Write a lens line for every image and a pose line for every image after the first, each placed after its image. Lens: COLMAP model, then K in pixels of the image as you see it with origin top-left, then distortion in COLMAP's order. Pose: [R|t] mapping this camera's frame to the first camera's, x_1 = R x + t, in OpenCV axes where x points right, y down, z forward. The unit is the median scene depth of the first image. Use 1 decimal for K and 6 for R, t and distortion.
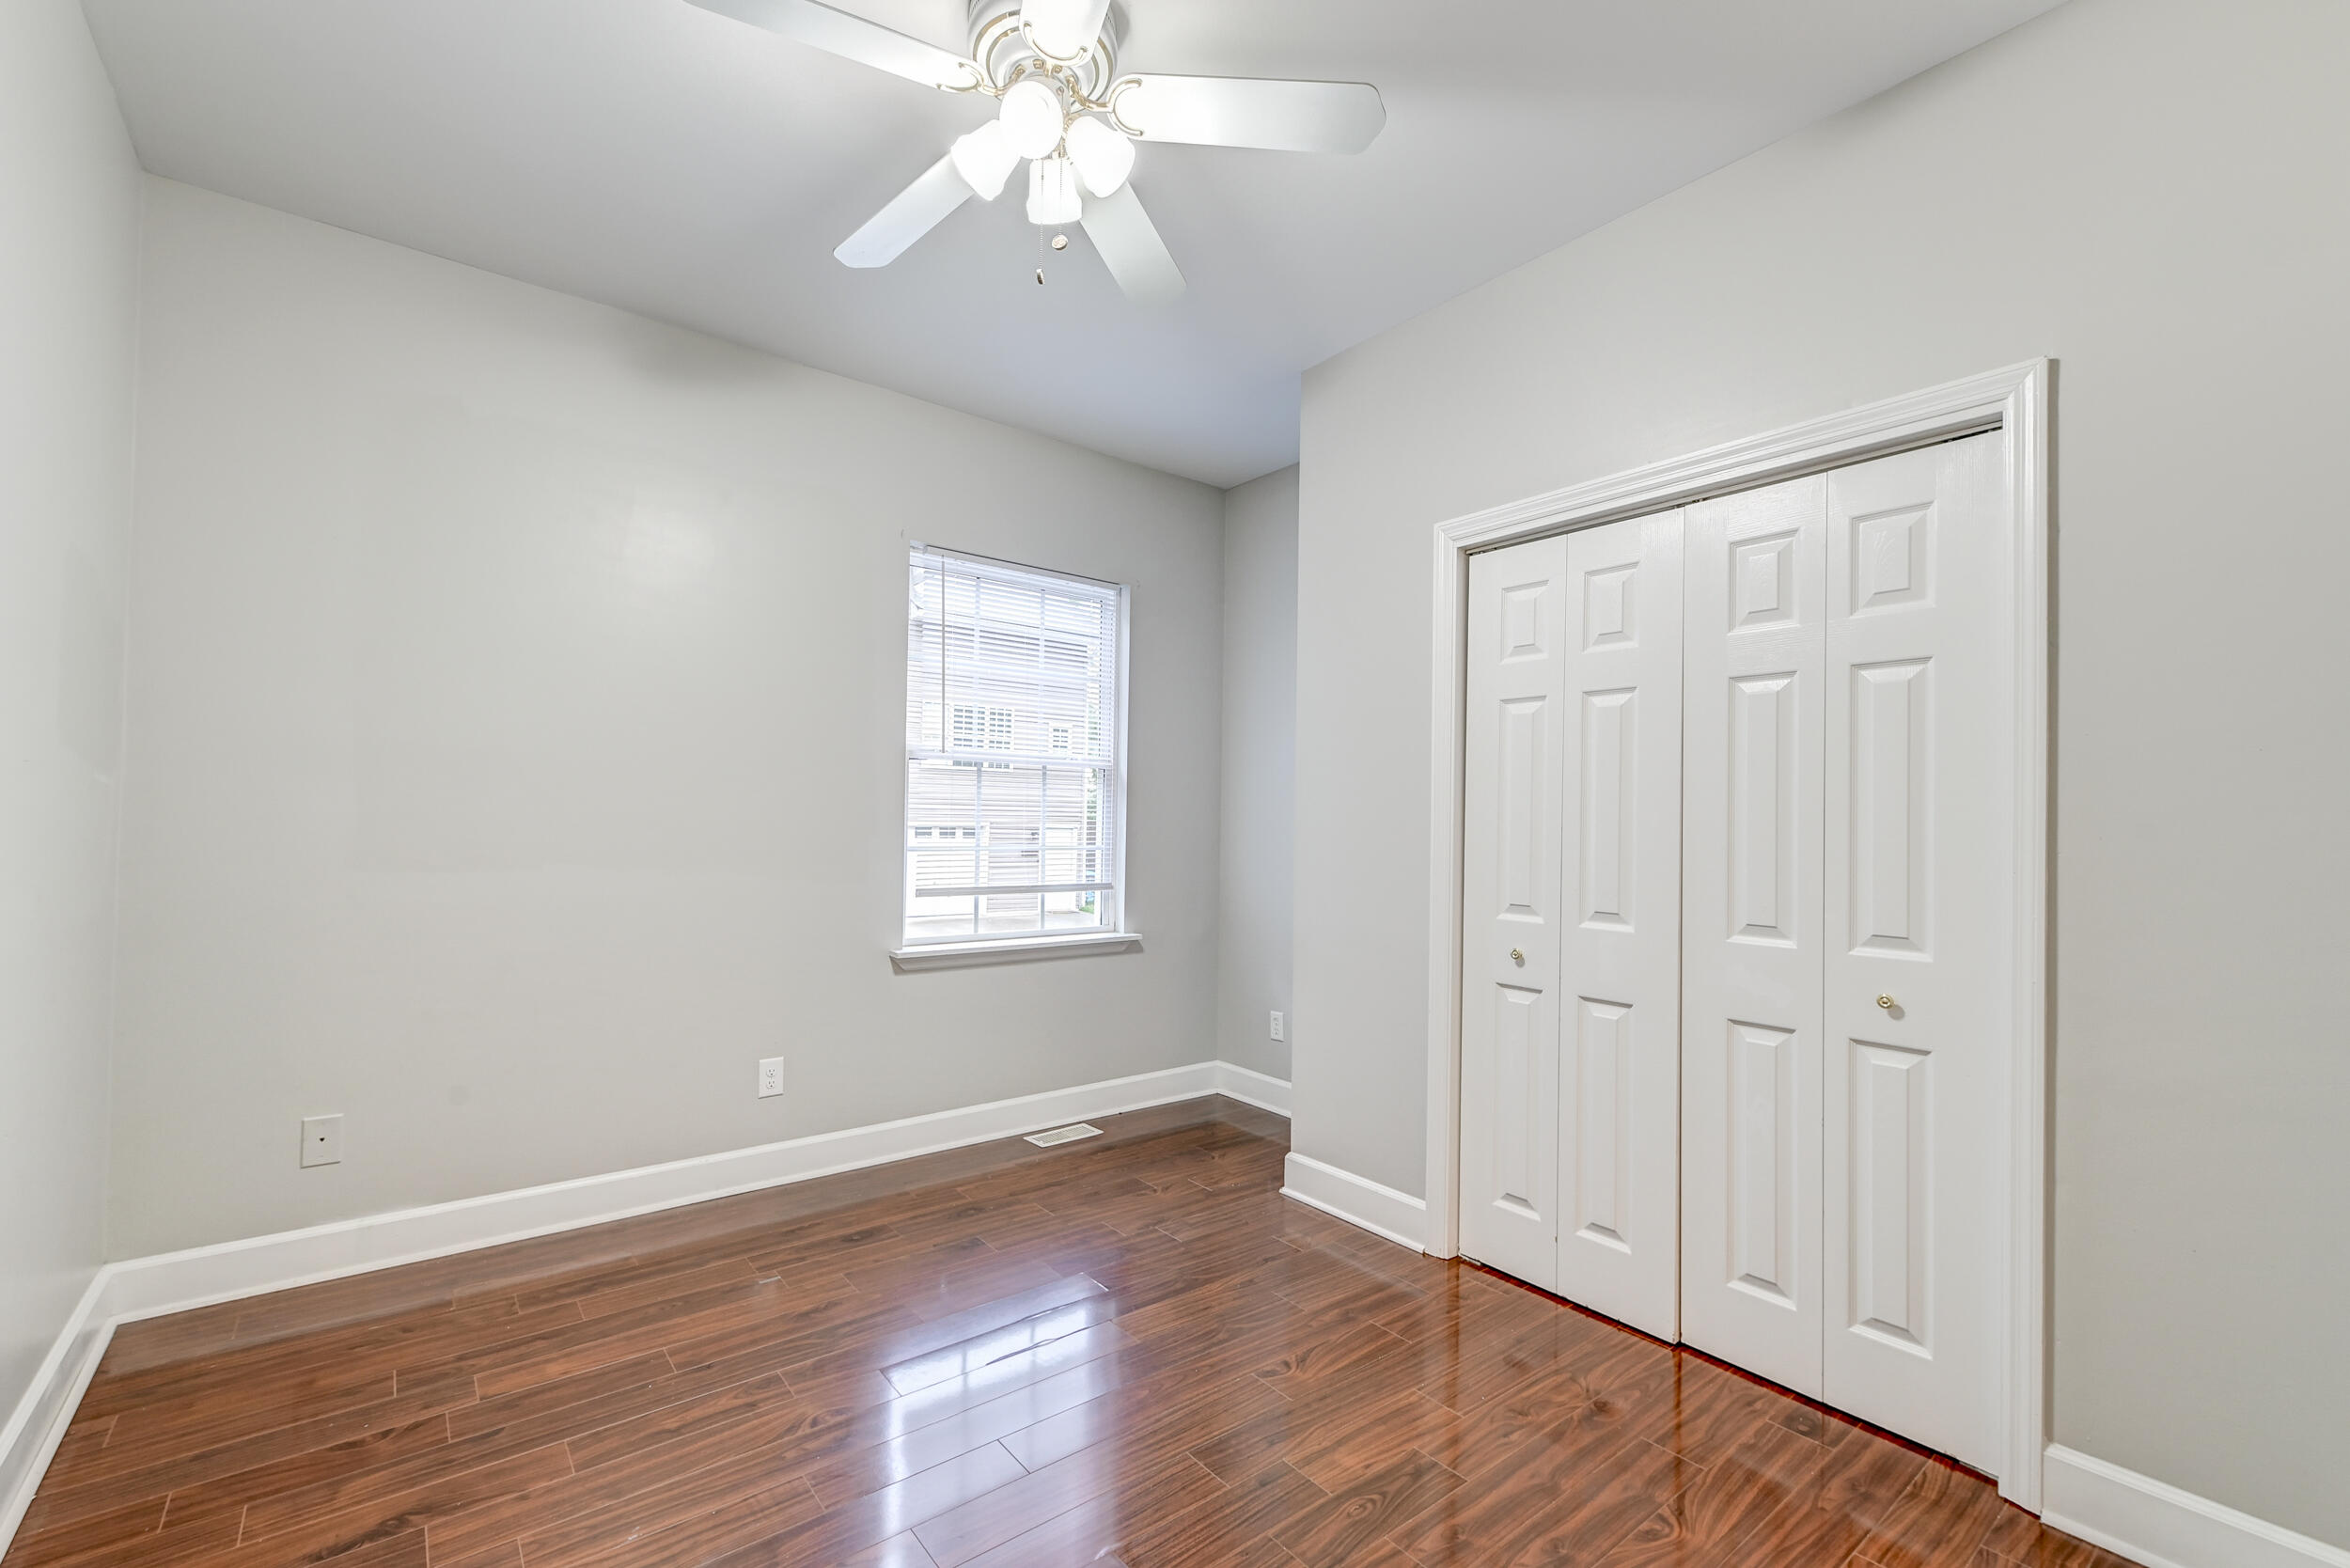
lens RADIAL K [[984.6, 0, 1179.7], [0, 984.6, 818.7], [0, 0, 1]] dist [0.000916, -0.000159]
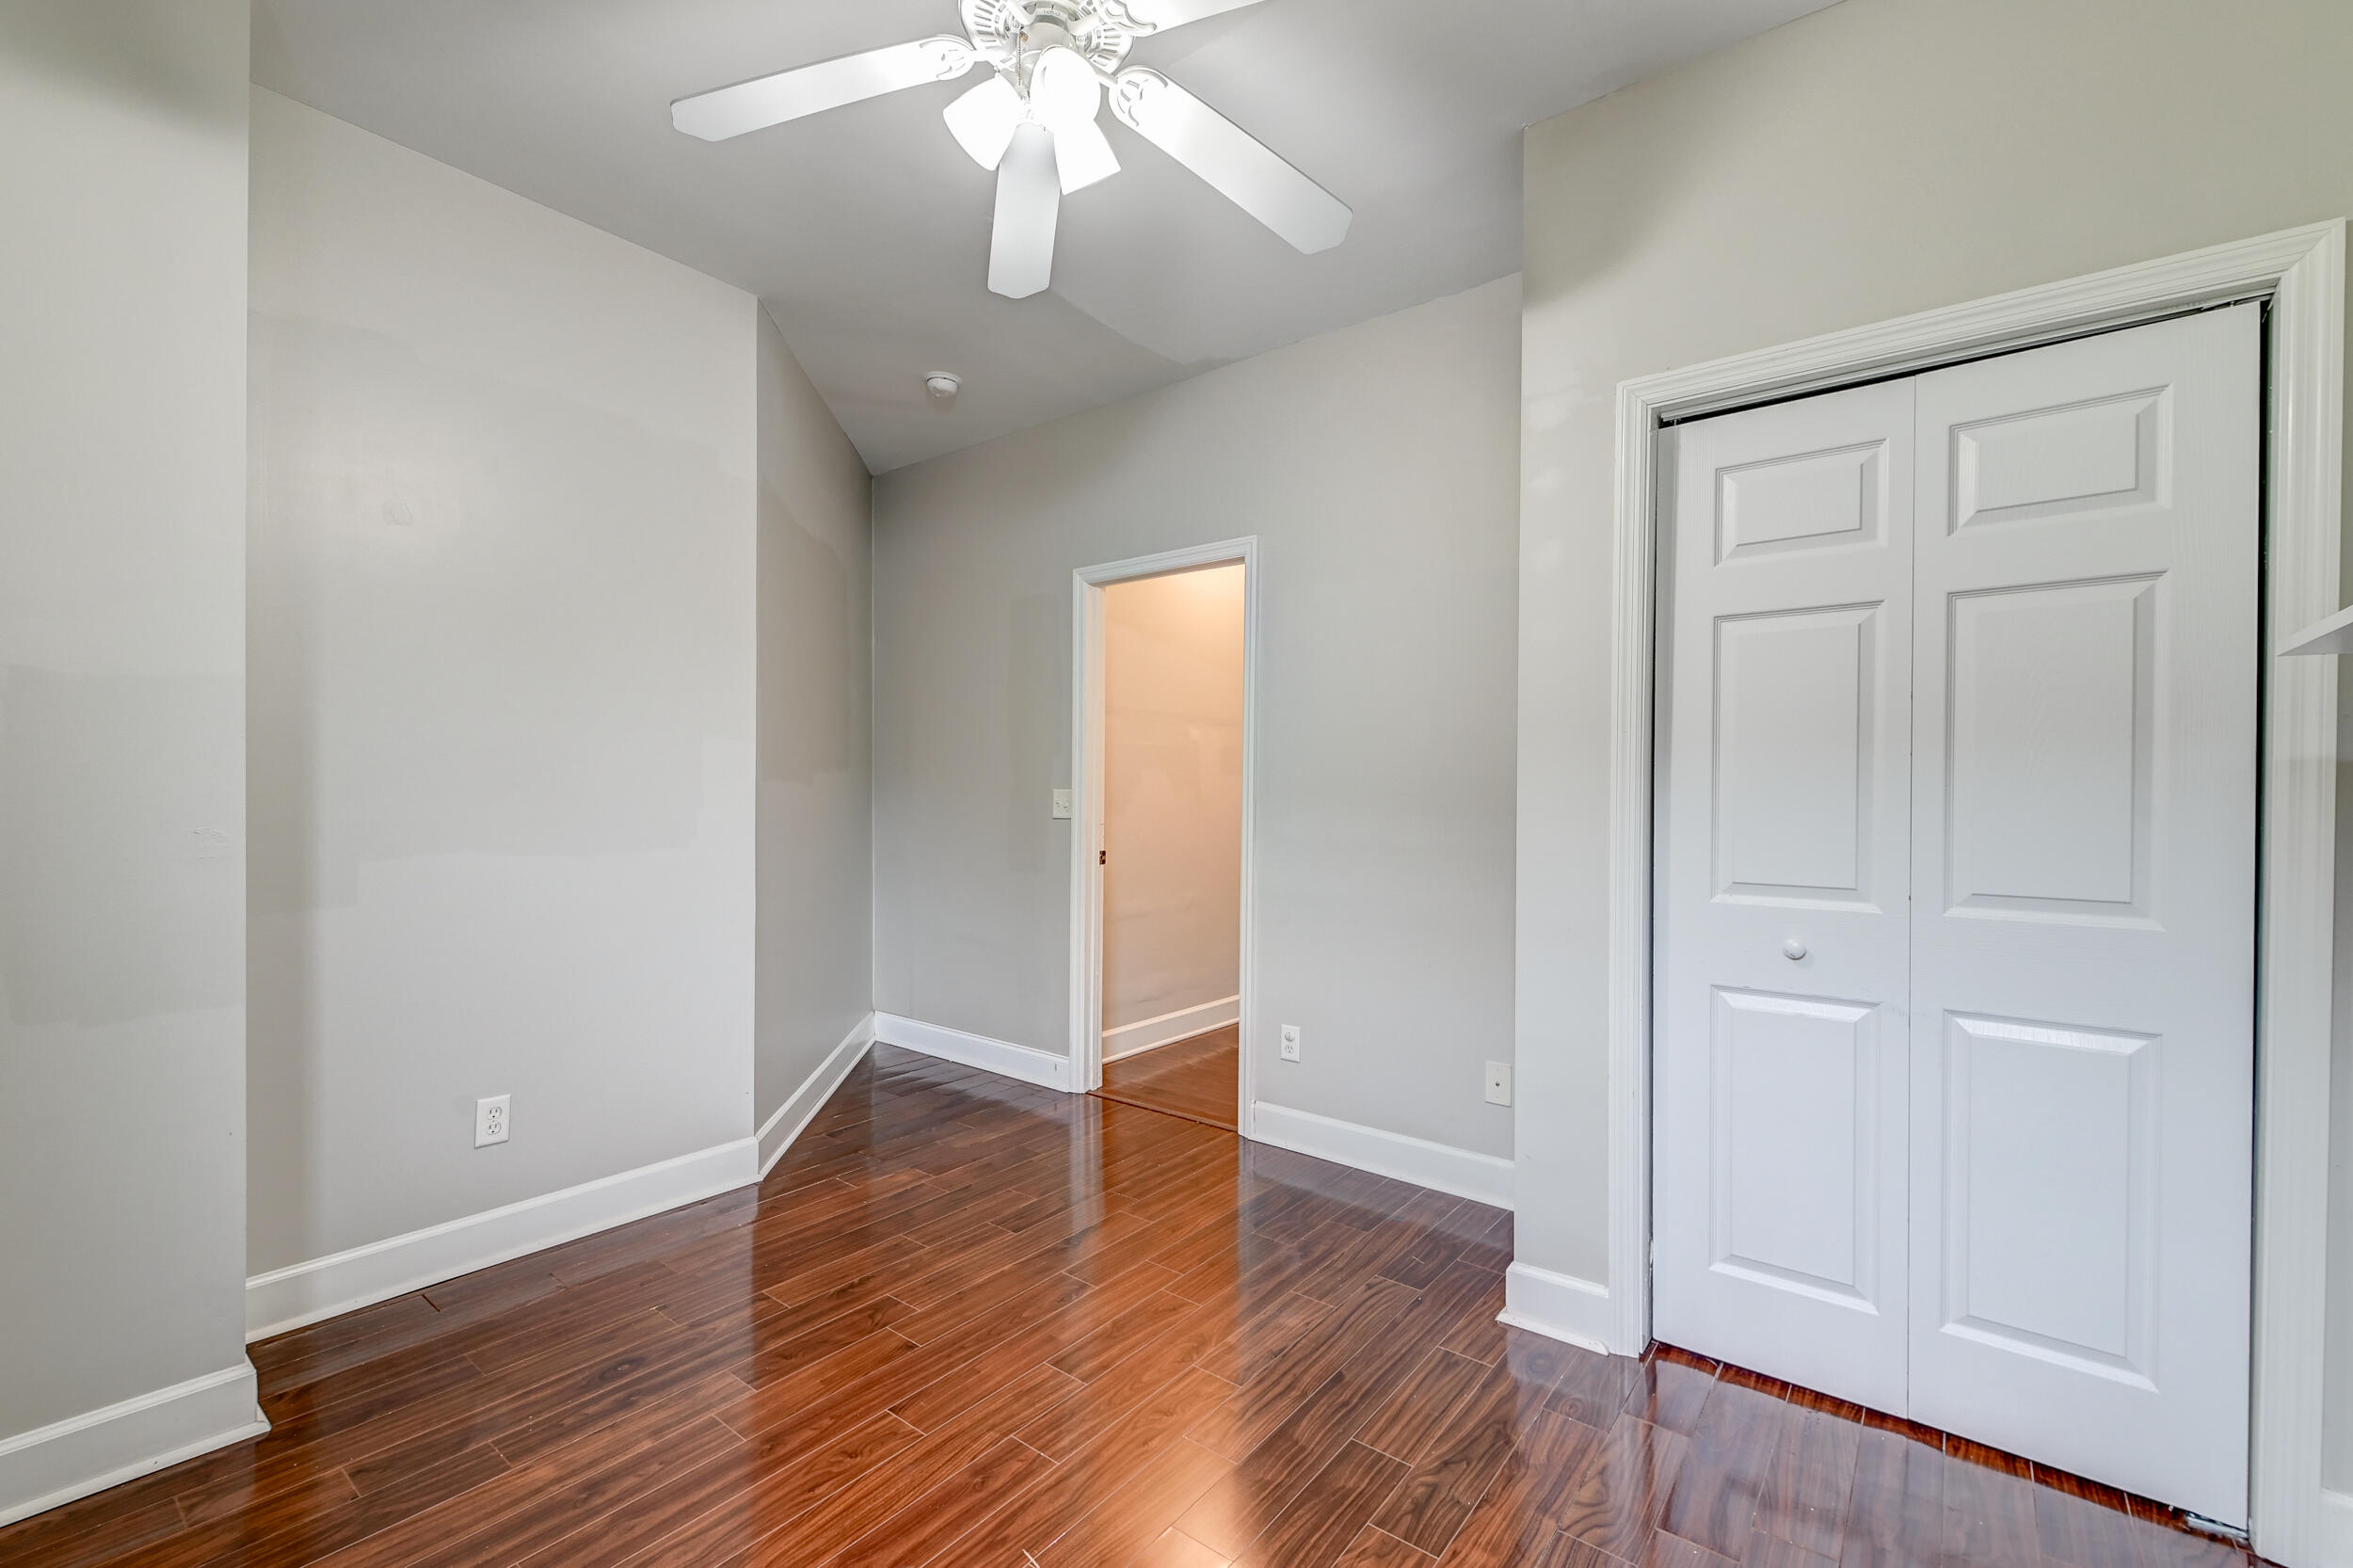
lens RADIAL K [[996.5, 0, 1176.5], [0, 996.5, 784.0], [0, 0, 1]] dist [-0.010800, 0.000044]
pose [[0.970890, -0.024067, 0.238312, -0.245856], [0.023863, 0.999708, 0.003740, -0.002711], [-0.238333, 0.002055, 0.971181, 0.344078]]
